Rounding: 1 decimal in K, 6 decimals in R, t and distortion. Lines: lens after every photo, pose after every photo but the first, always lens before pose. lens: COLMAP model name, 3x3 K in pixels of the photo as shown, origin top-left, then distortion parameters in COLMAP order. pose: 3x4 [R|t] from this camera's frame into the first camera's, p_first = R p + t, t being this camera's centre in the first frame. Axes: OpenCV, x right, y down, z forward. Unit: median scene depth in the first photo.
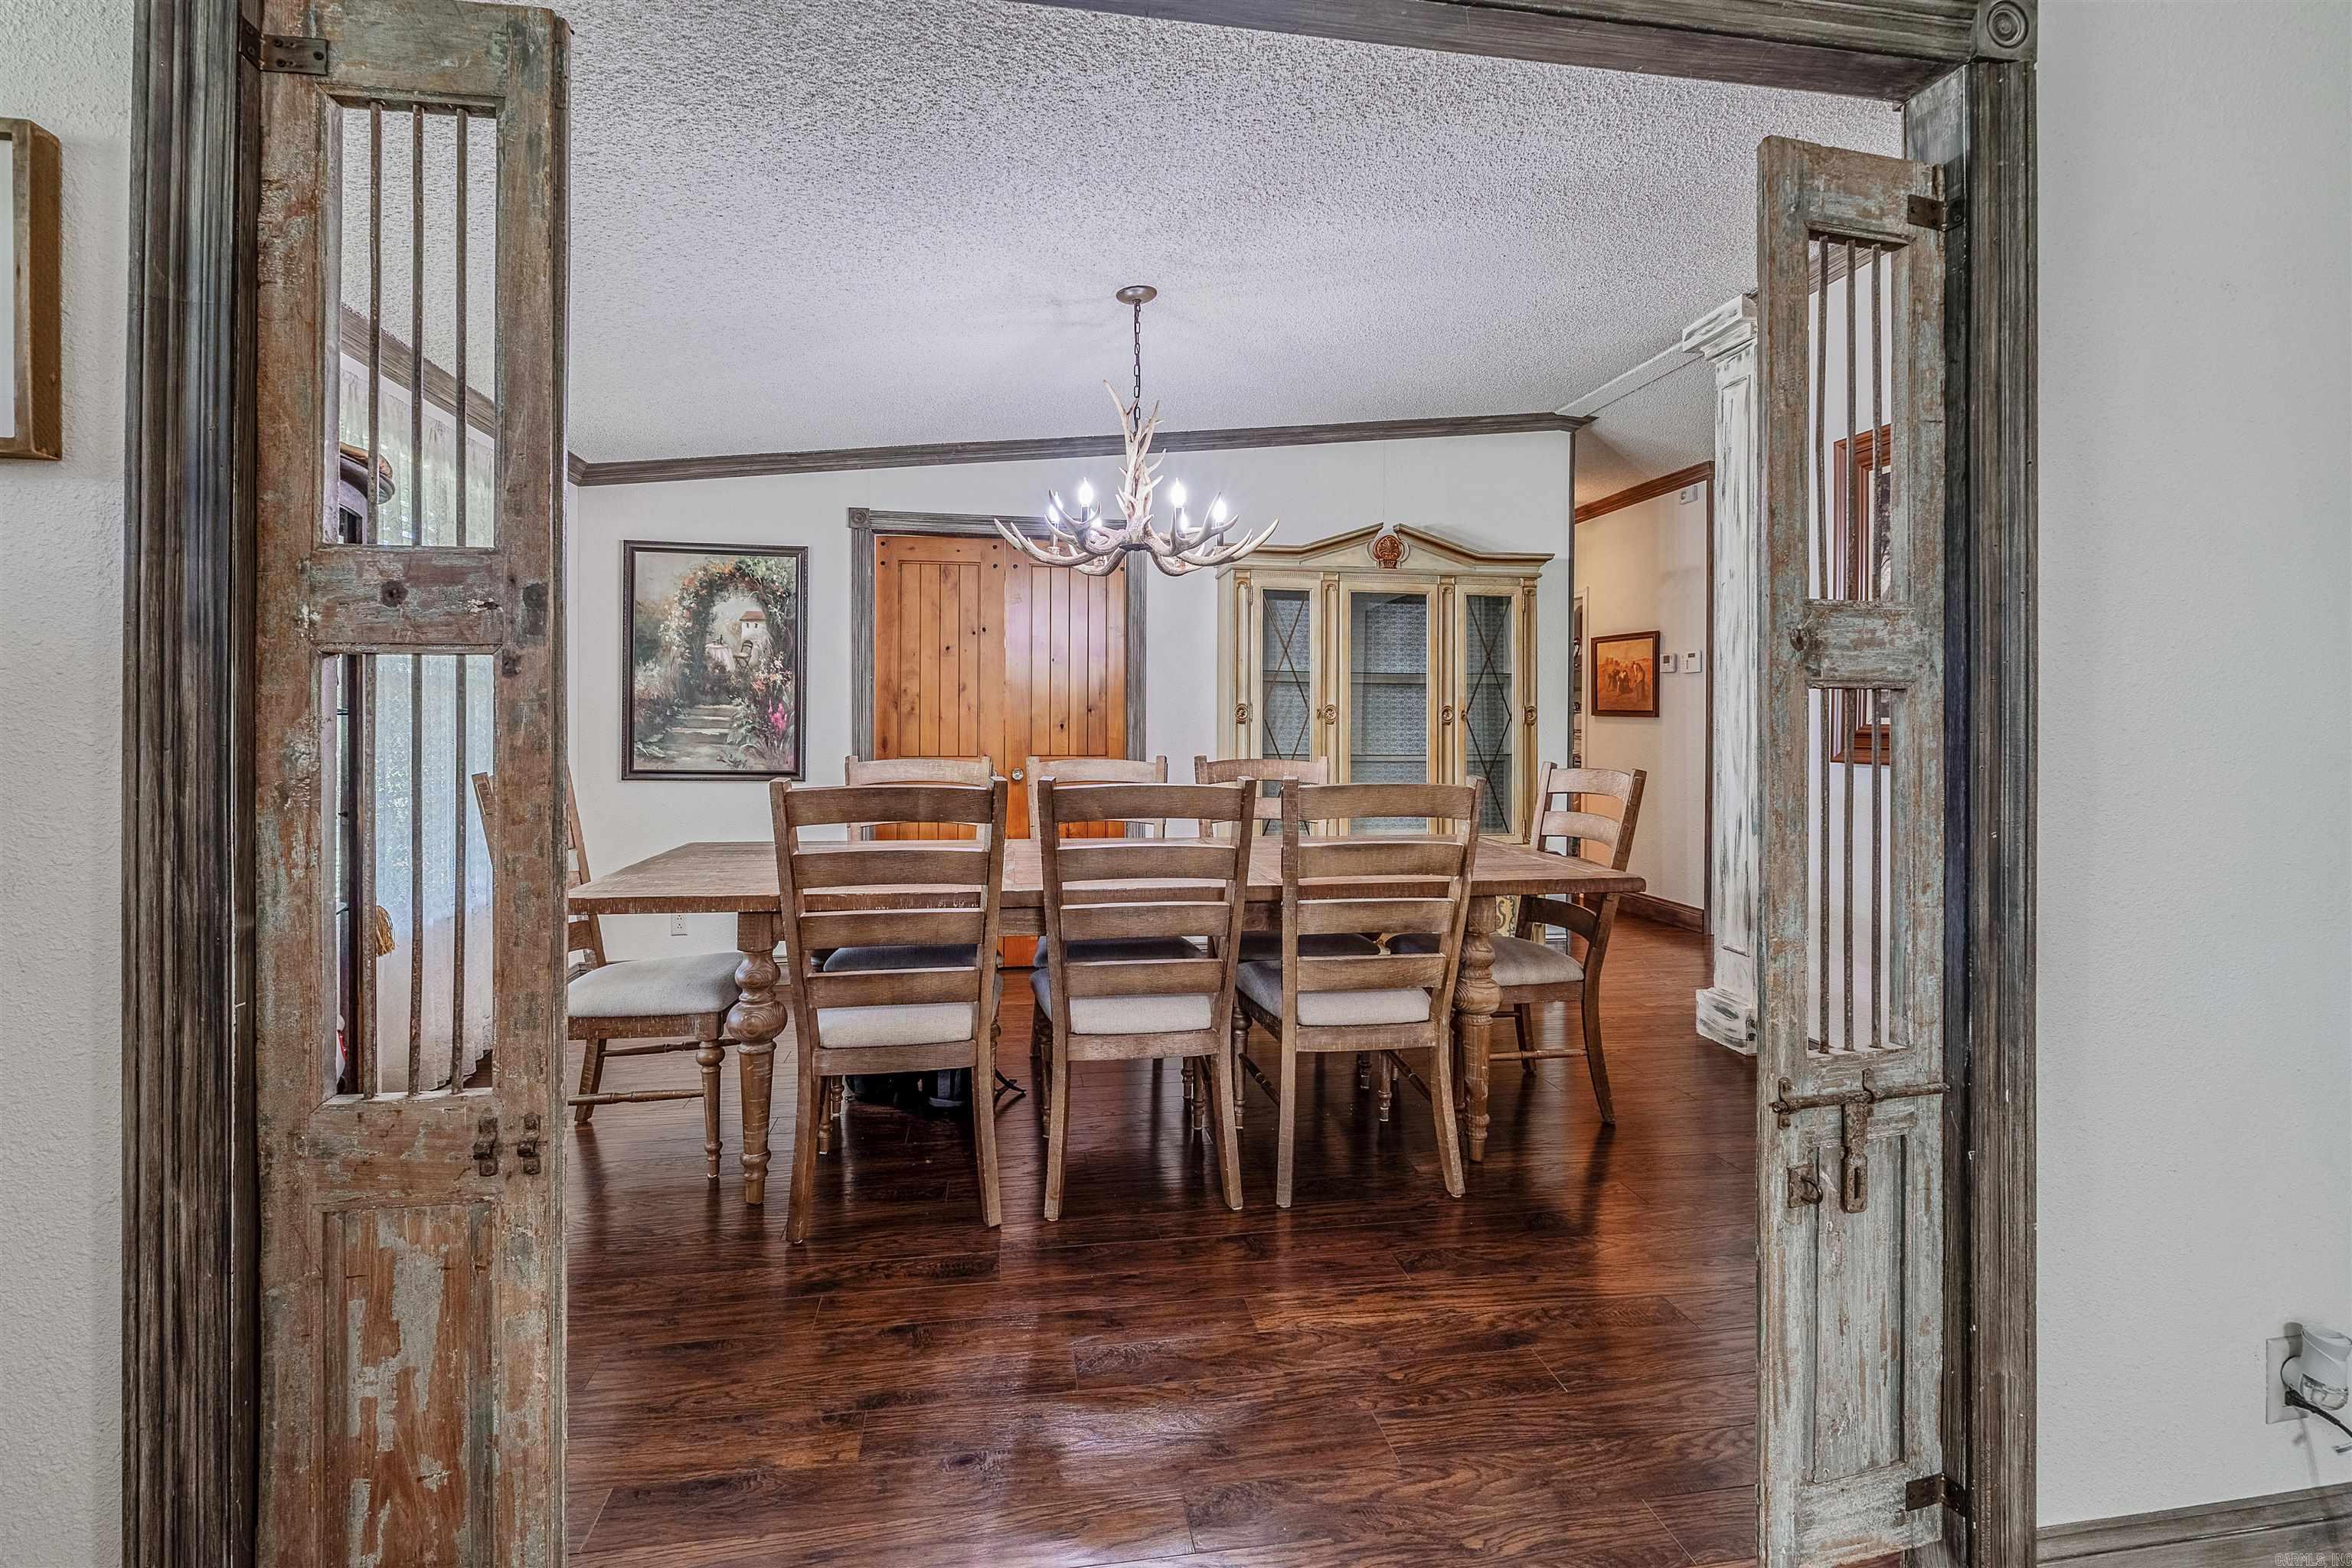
lens RADIAL K [[1017.6, 0, 1139.7], [0, 1017.6, 722.4], [0, 0, 1]] dist [-0.004506, -0.000432]
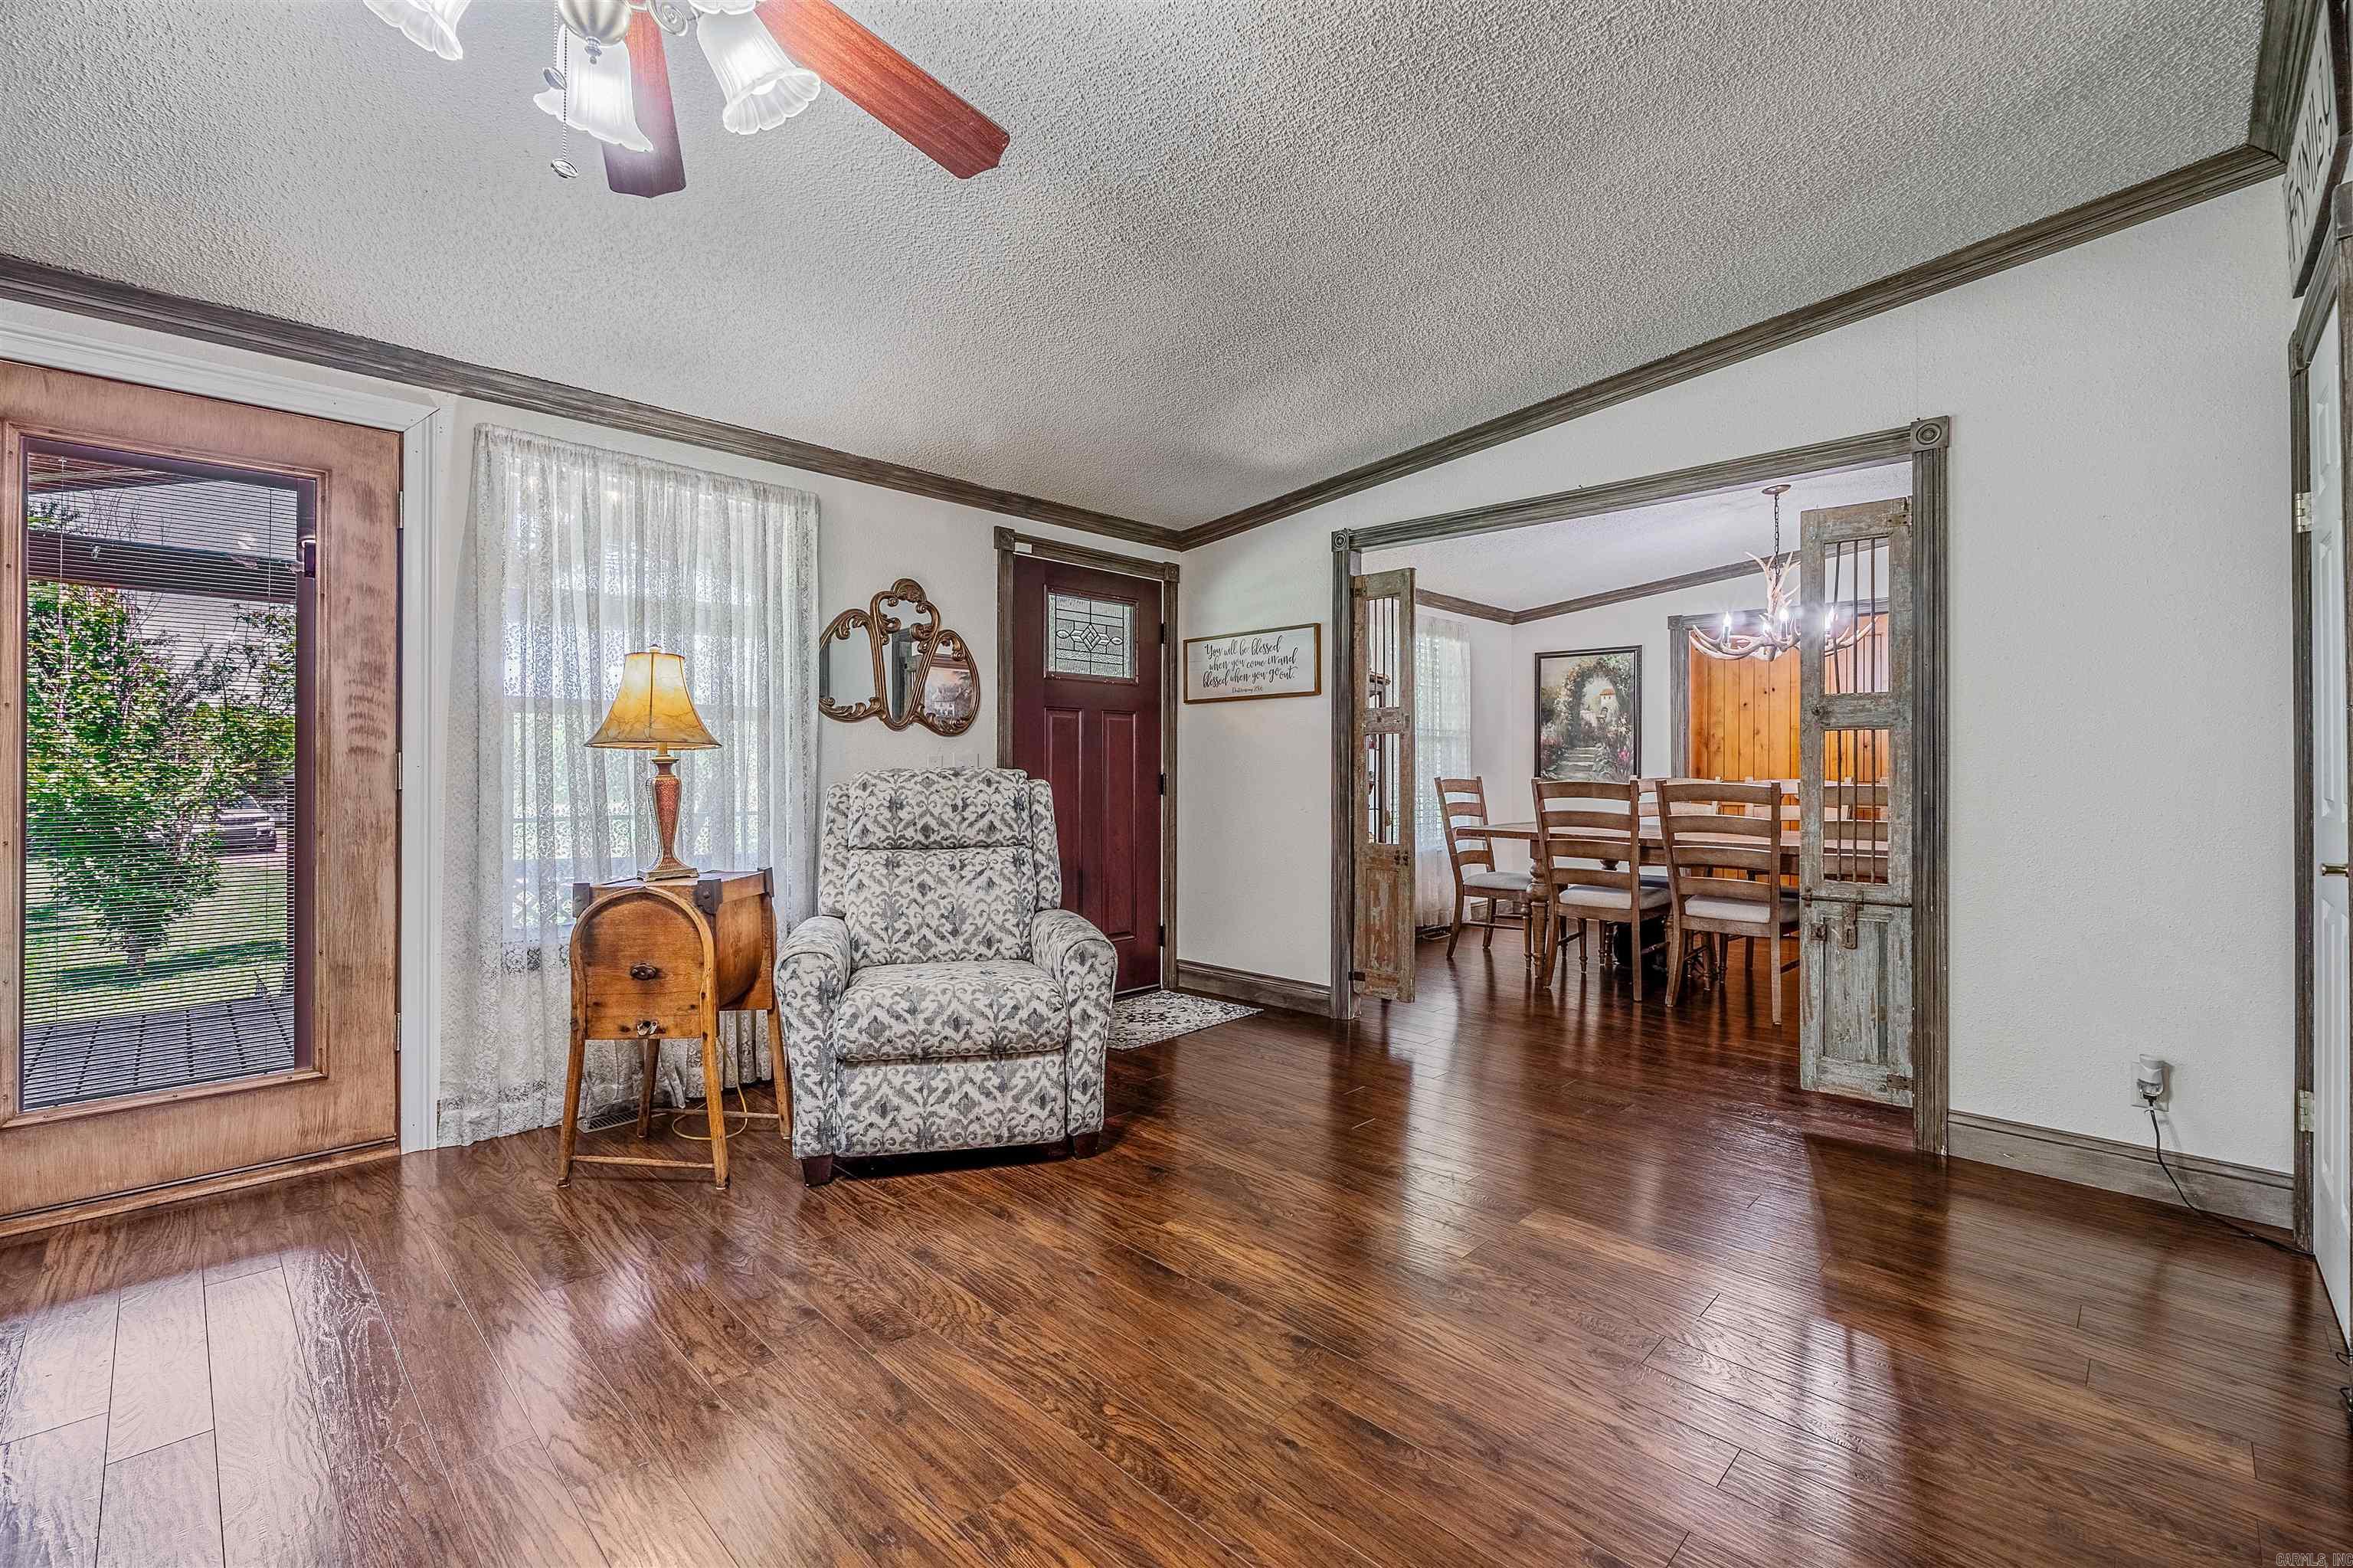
lens RADIAL K [[1018.1, 0, 1183.6], [0, 1018.1, 759.3], [0, 0, 1]] dist [-0.004506, -0.000432]
pose [[0.606322, -0.007621, -0.795183, 0.897984], [0.000712, 0.999959, -0.009041, 0.029685], [0.795219, 0.004916, 0.606303, -0.926545]]
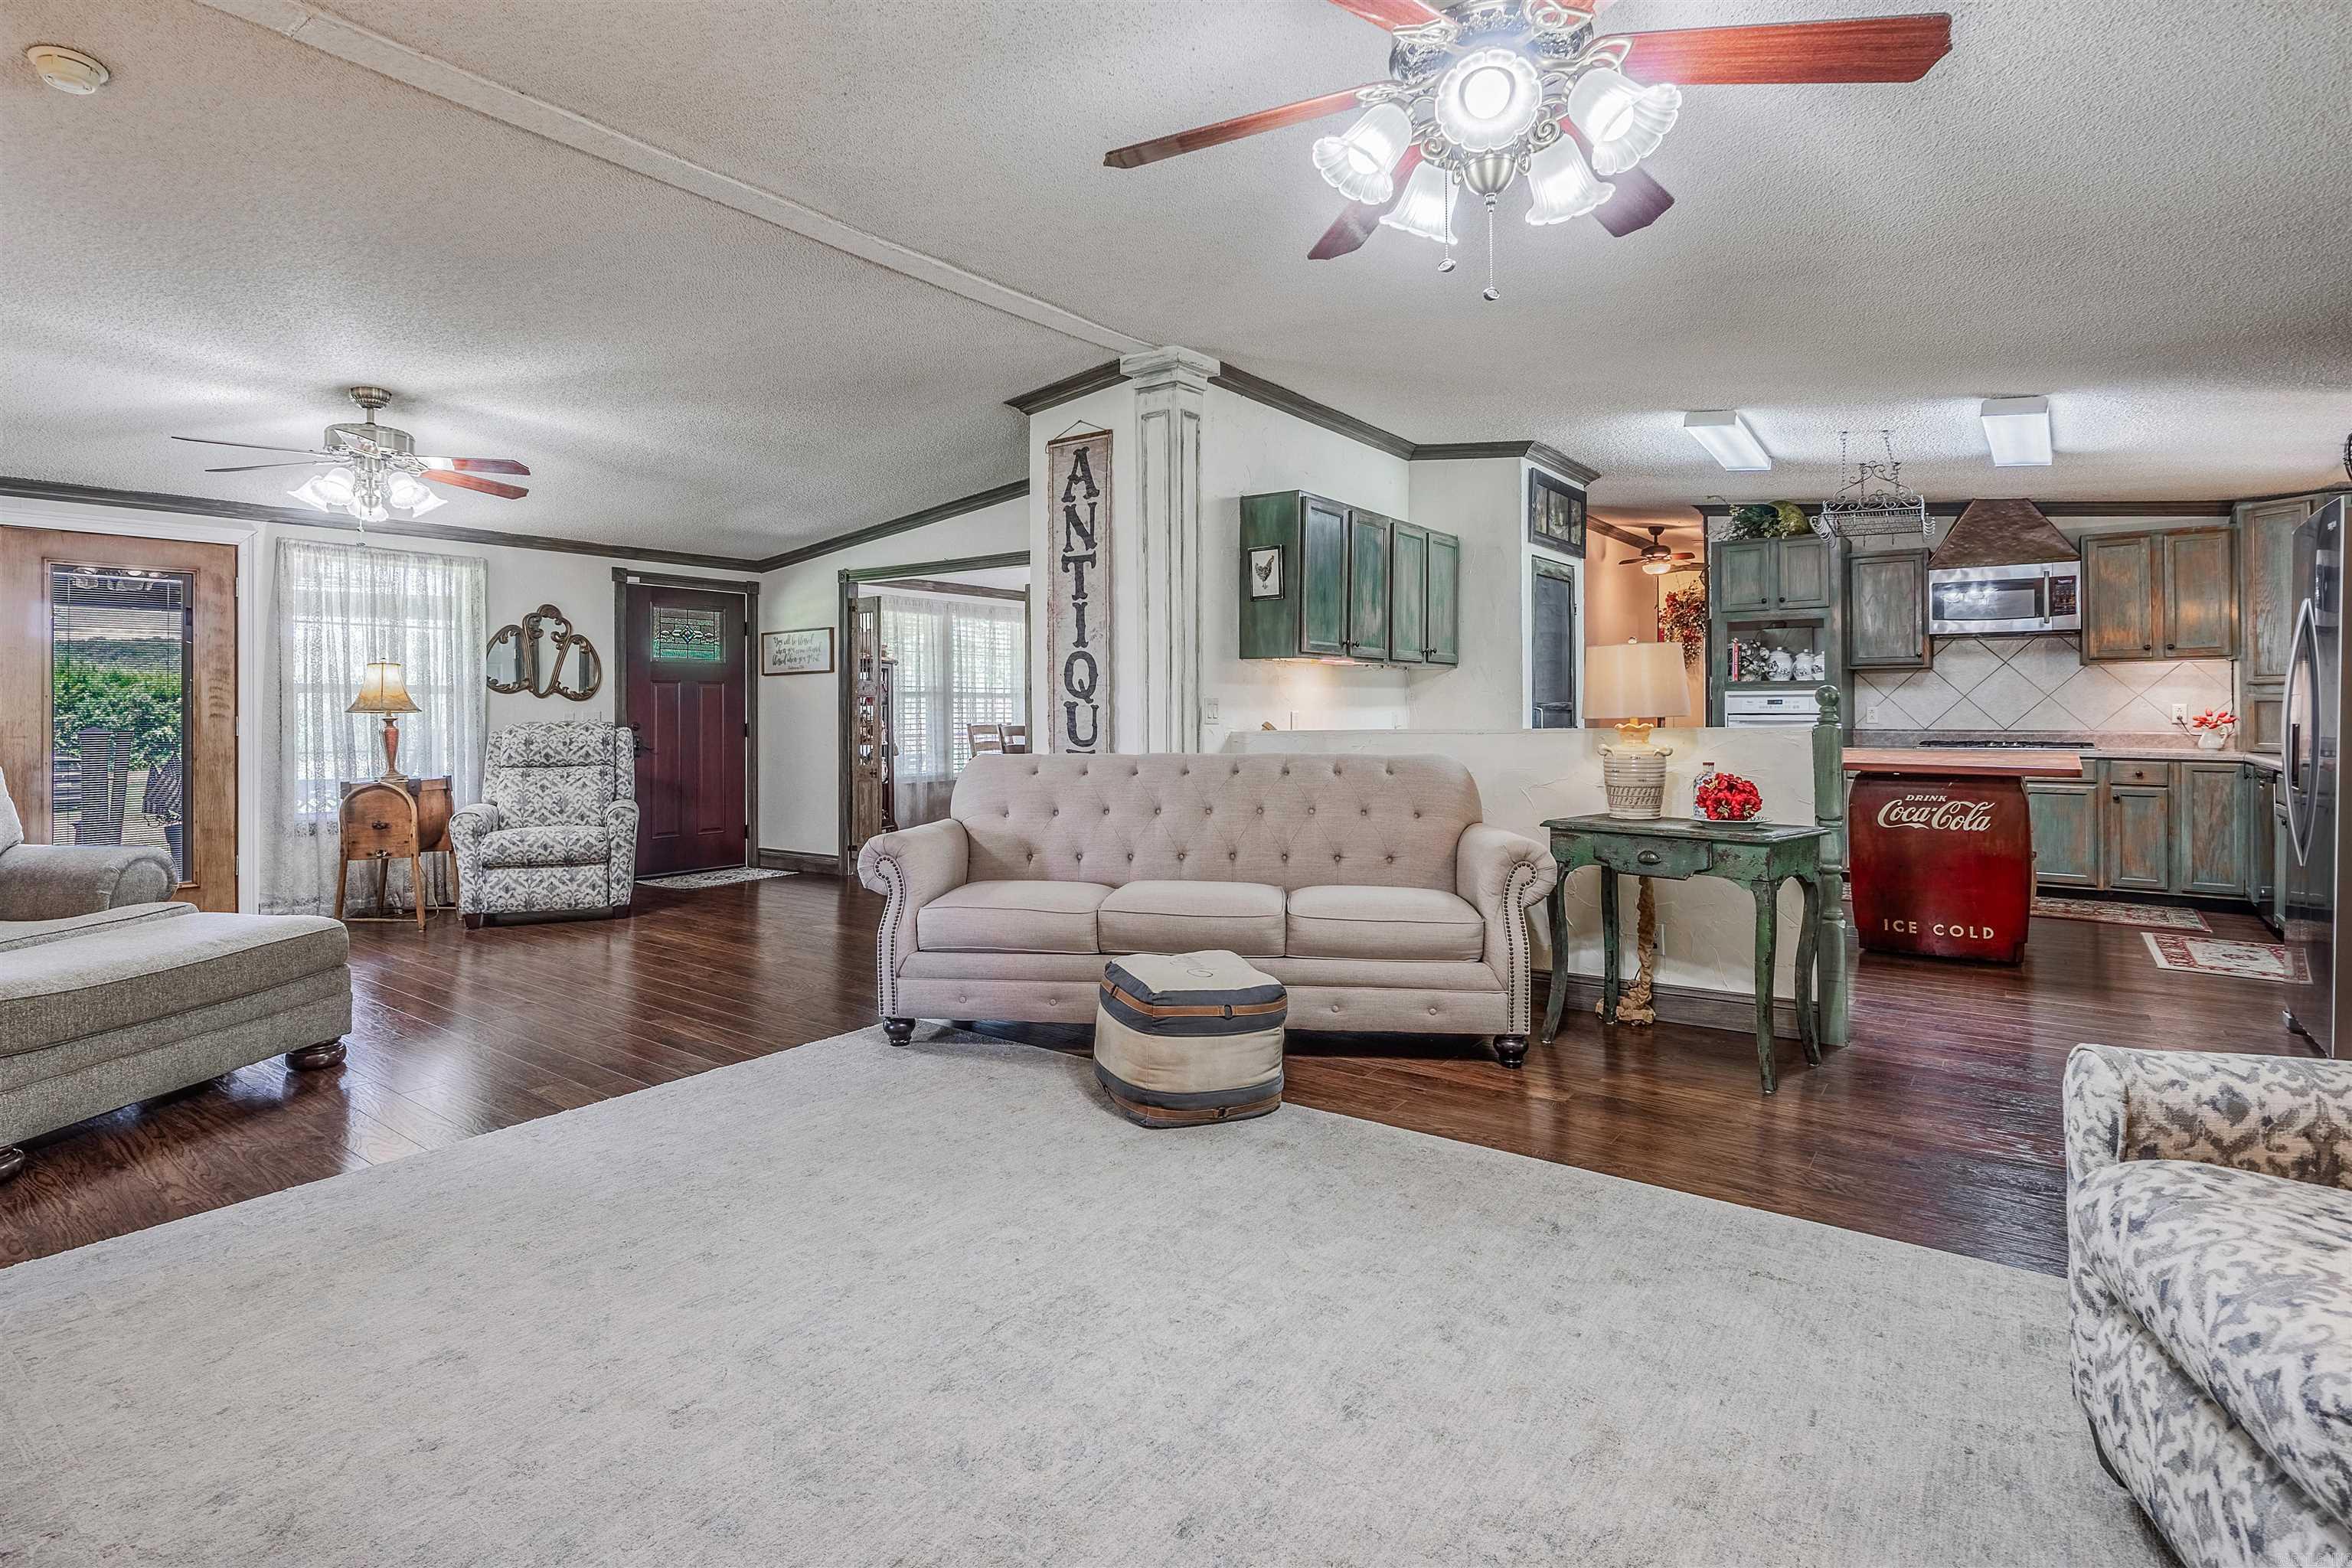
lens RADIAL K [[1132.0, 0, 1162.3], [0, 1132.0, 705.0], [0, 0, 1]] dist [-0.003883, -0.001707]
pose [[0.707596, -0.011804, -0.706519, 2.588029], [0.009220, 0.999930, -0.007472, 0.022834], [0.706557, -0.001227, 0.707655, -1.253735]]
